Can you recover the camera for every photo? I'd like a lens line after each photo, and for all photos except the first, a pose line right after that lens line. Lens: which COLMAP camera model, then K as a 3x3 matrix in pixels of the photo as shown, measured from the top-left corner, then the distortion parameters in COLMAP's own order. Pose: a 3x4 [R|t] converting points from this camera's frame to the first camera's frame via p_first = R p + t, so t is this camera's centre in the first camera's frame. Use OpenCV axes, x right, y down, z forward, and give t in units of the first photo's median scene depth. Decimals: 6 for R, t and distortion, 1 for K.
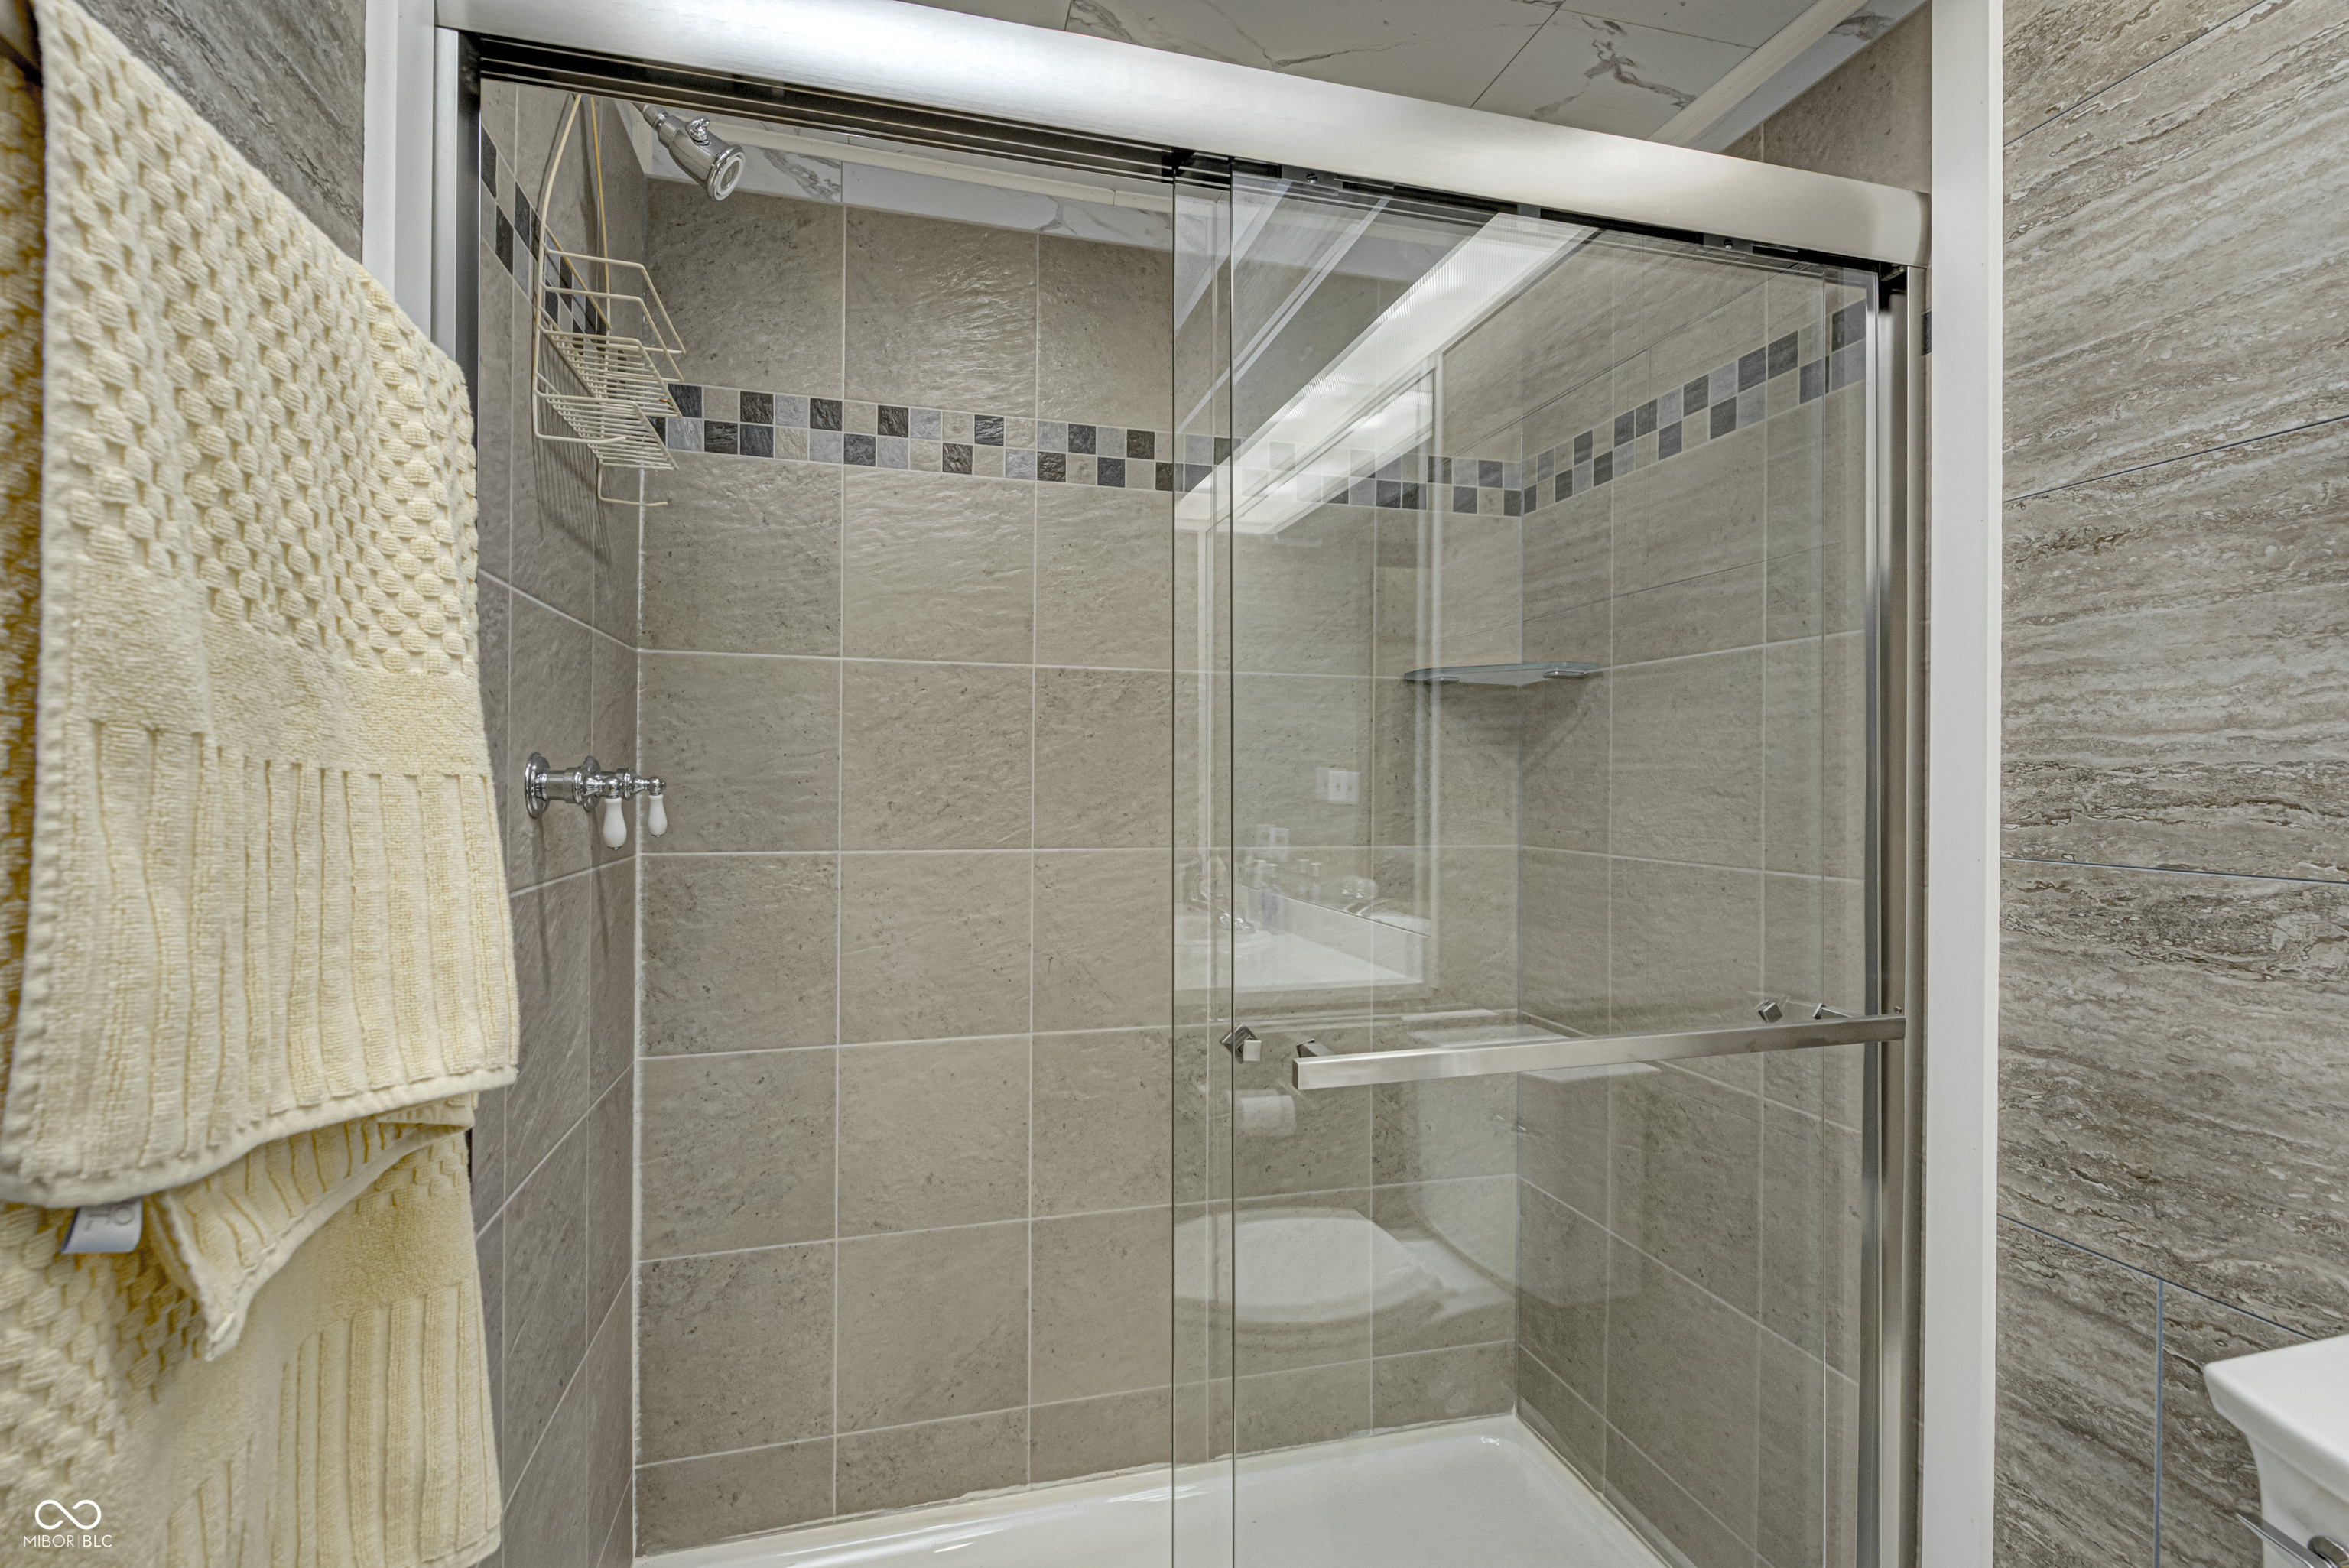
lens RADIAL K [[1059.7, 0, 1169.9], [0, 1059.7, 776.5], [0, 0, 1]] dist [0.000935, -0.000038]
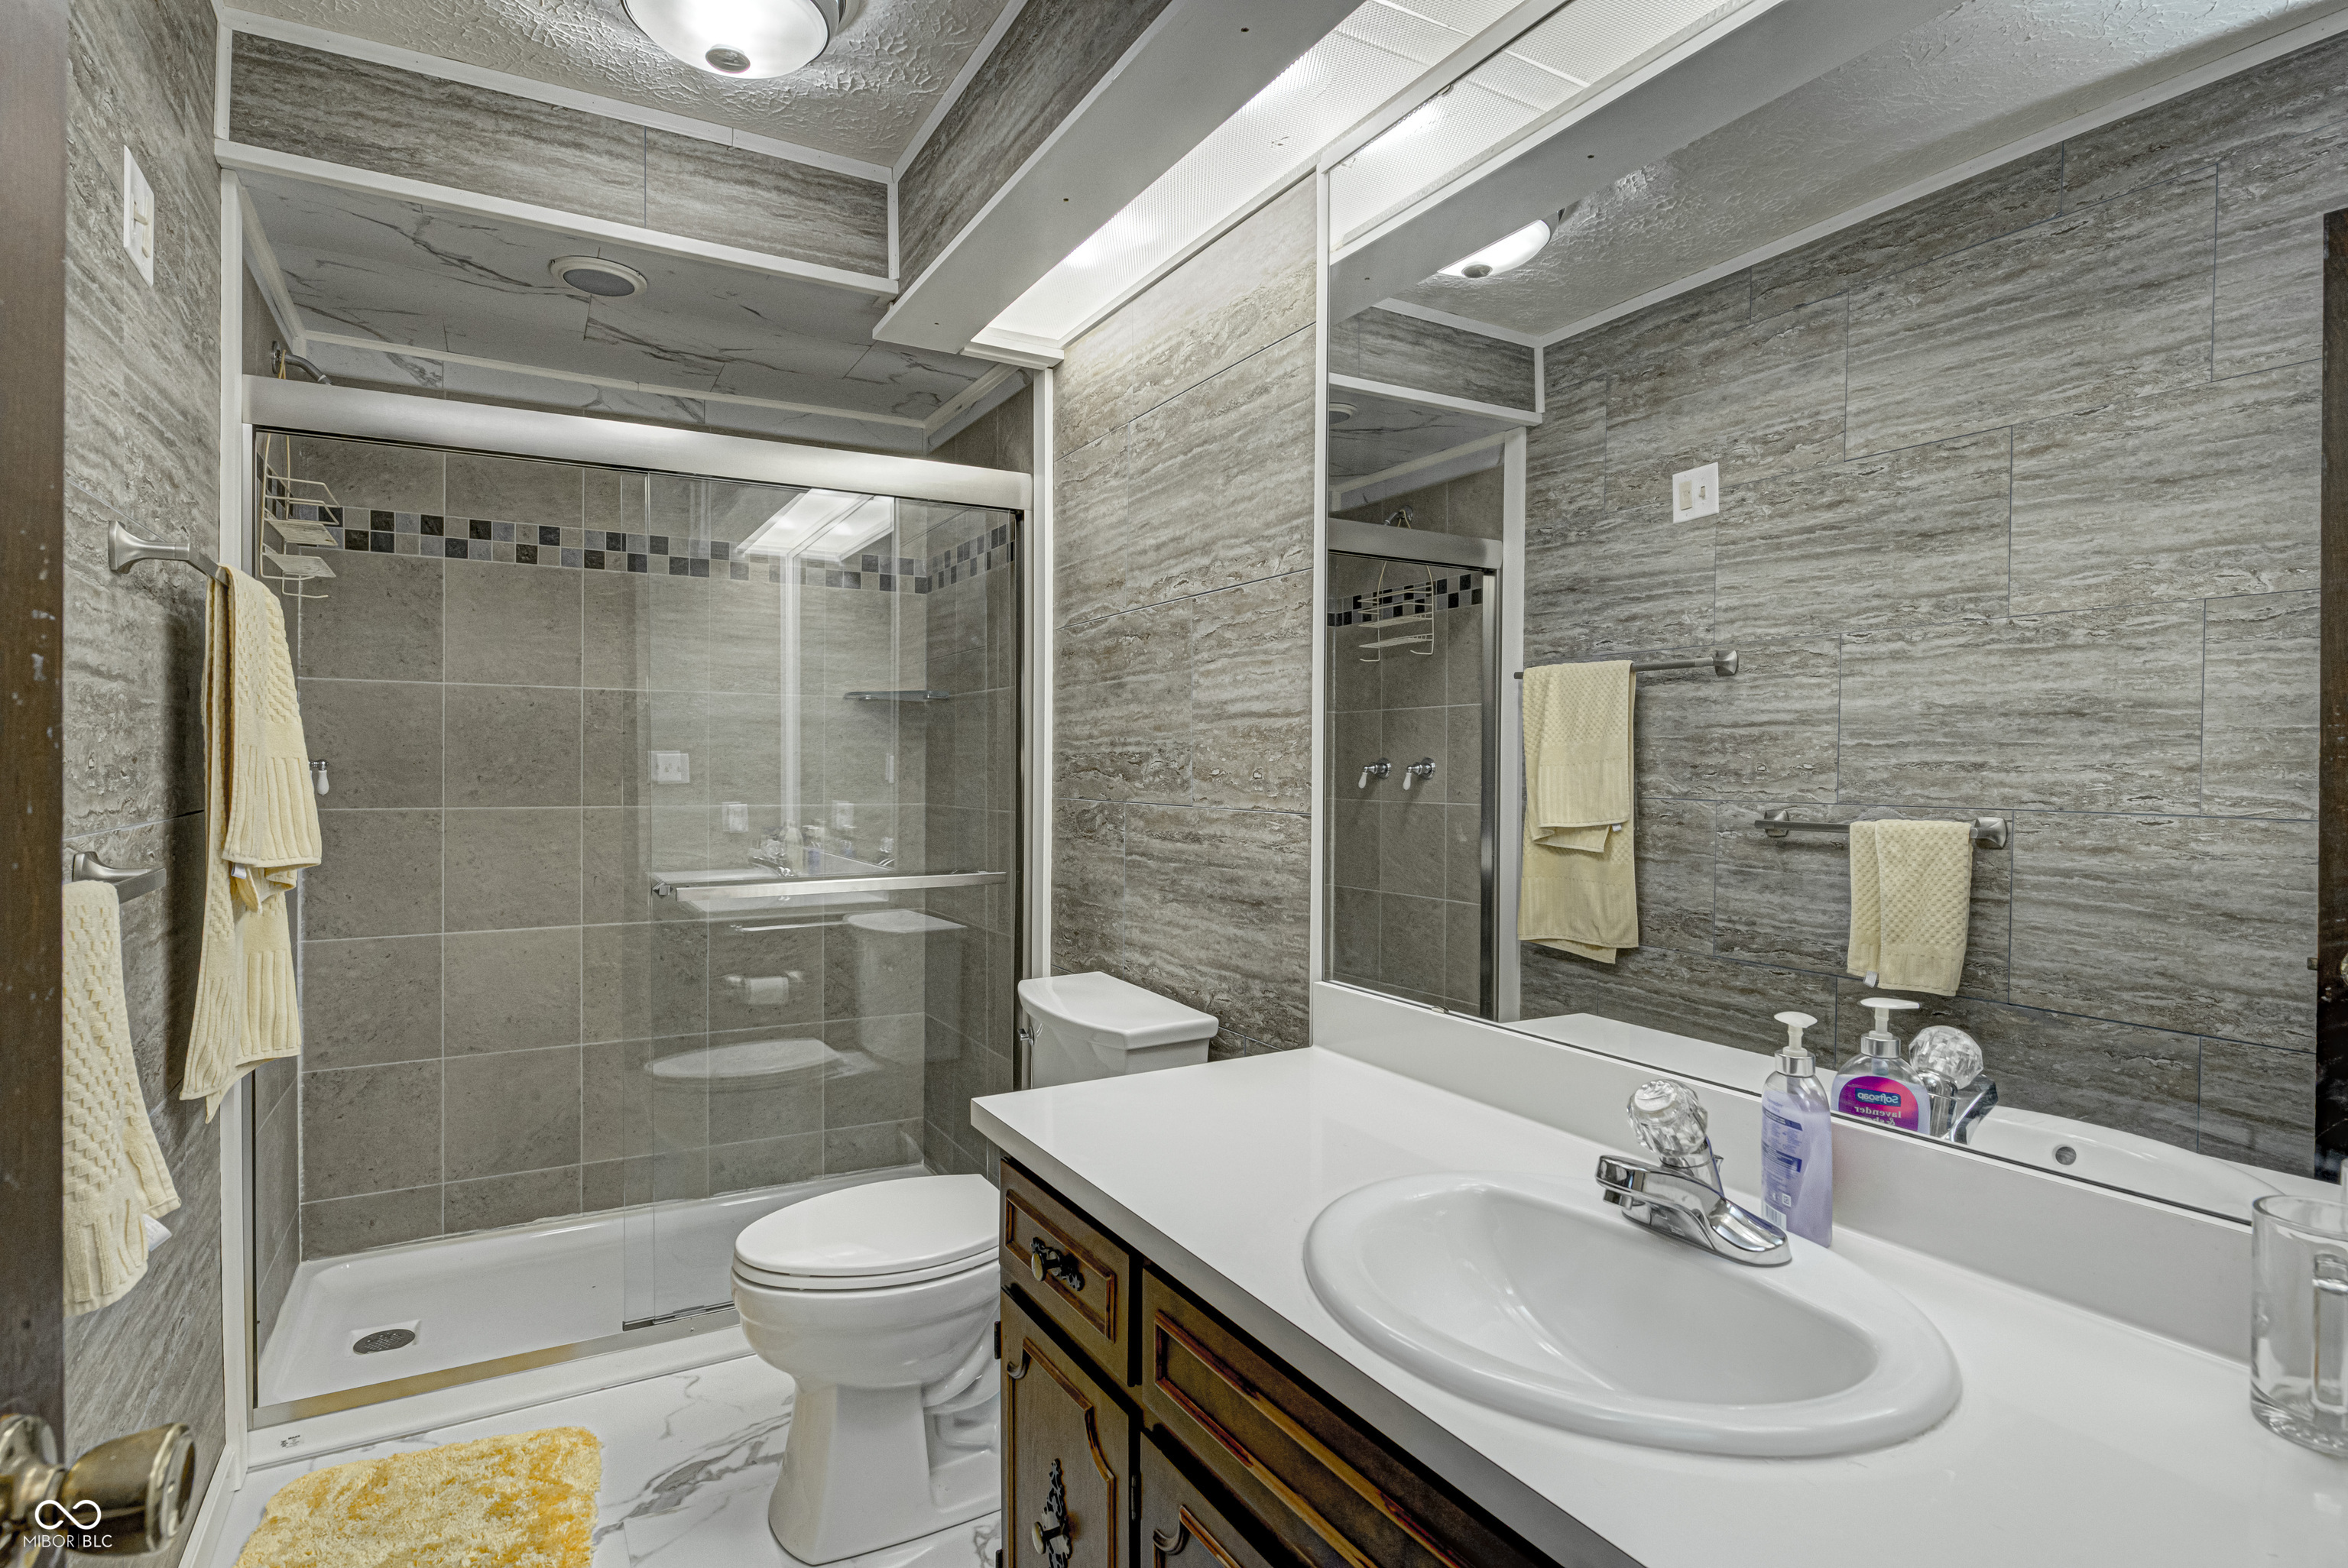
lens RADIAL K [[1201.5, 0, 1170.9], [0, 1201.5, 776.8], [0, 0, 1]] dist [-0.005564, -0.001540]
pose [[0.969847, -0.002930, 0.243696, 0.289596], [0.000680, 0.999956, 0.009317, 0.009600], [-0.243713, -0.008870, 0.969807, -0.948372]]
